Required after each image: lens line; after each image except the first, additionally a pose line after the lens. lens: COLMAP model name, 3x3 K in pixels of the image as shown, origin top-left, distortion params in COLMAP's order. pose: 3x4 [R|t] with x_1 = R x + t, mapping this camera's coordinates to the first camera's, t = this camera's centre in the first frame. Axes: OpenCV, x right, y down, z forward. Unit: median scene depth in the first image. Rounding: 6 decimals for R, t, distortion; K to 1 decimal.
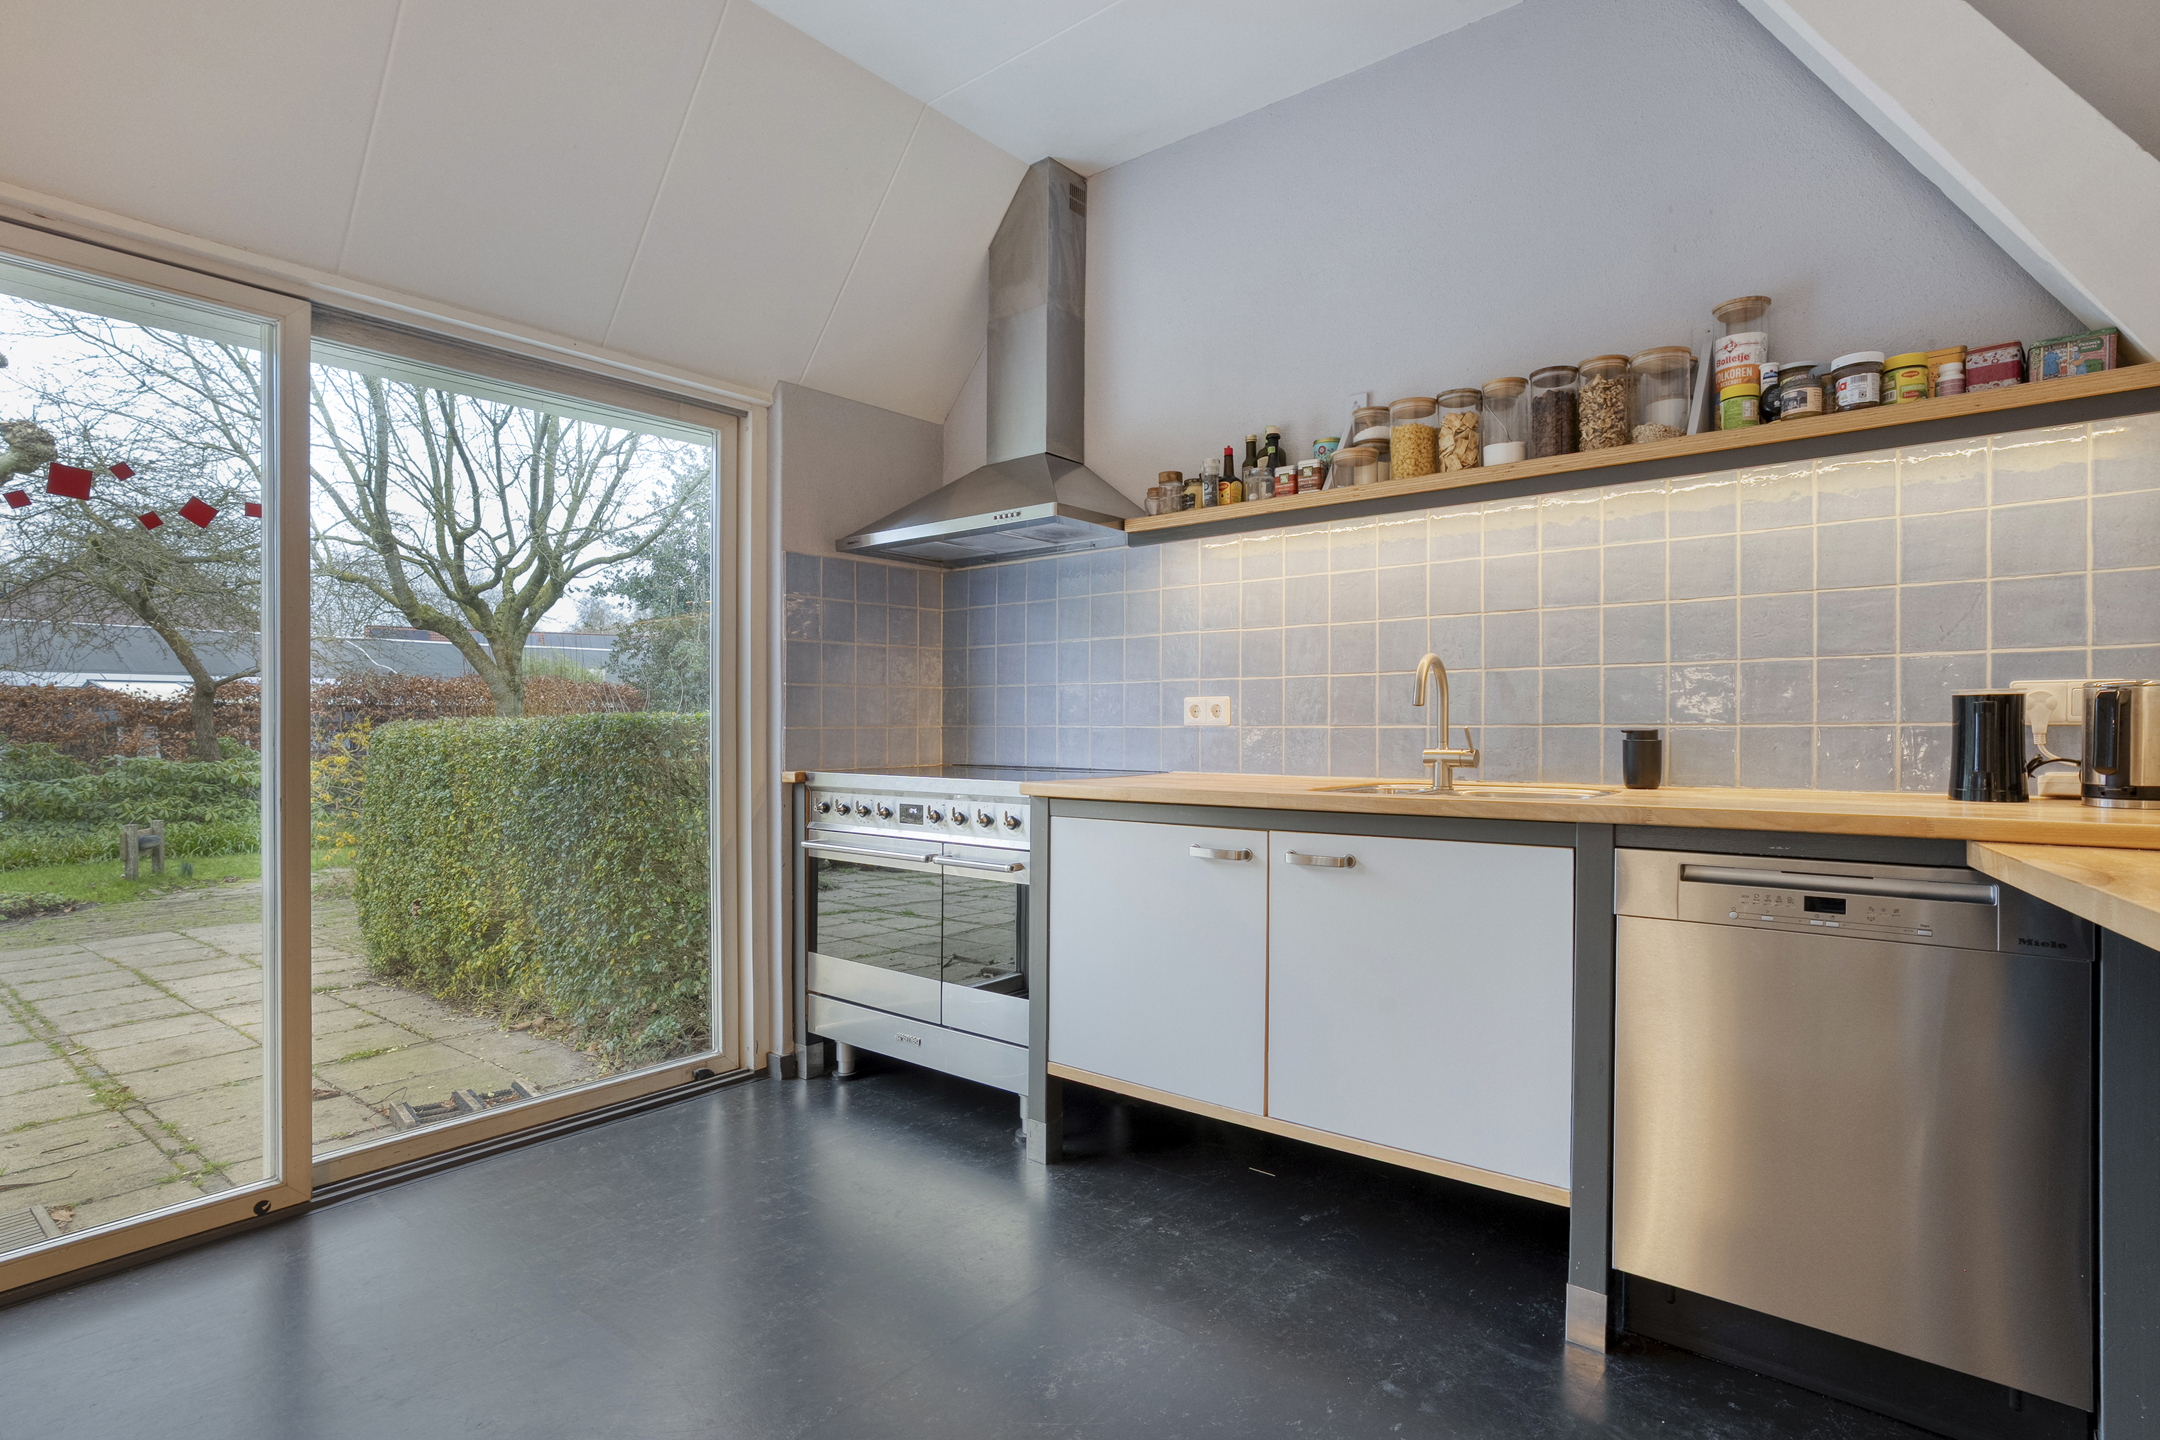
lens RADIAL K [[1108.5, 0, 1075.3], [0, 1108.5, 728.2], [0, 0, 1]] dist [-0.002947, -0.000206]
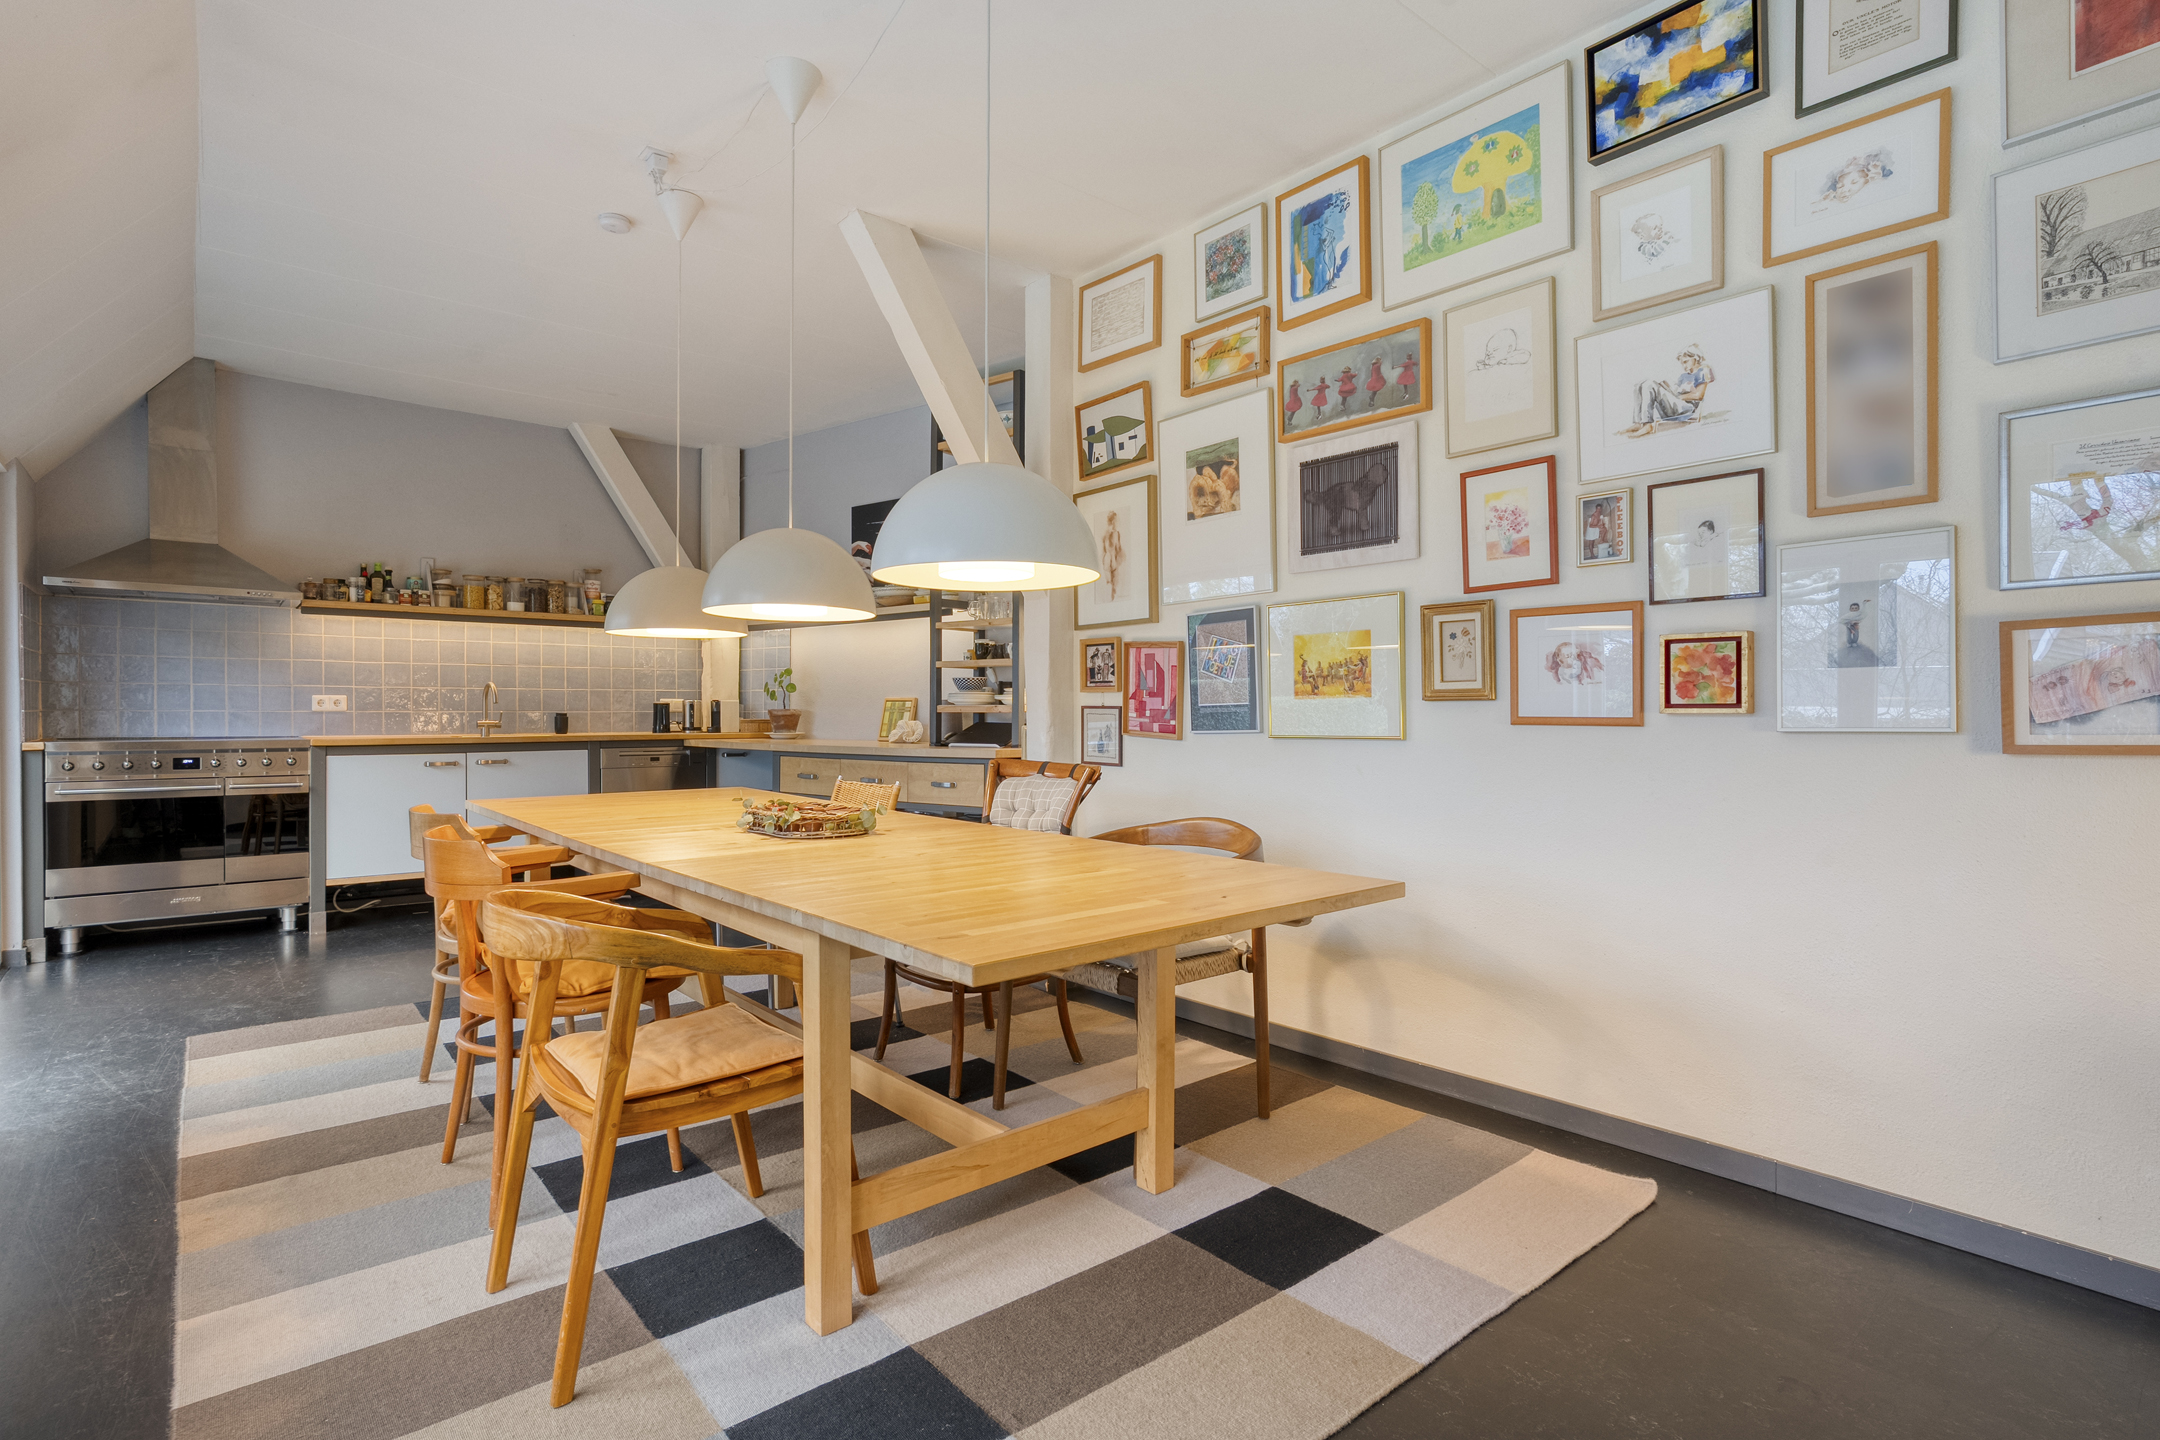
lens RADIAL K [[1076.3, 0, 1084.2], [0, 1076.3, 711.8], [0, 0, 1]] dist [-0.002722, 0.000076]
pose [[0.150438, 0.004958, 0.988607, -1.611578], [0.001110, 0.999986, -0.005185, 0.011356], [-0.988619, 0.001878, 0.150430, -0.587527]]
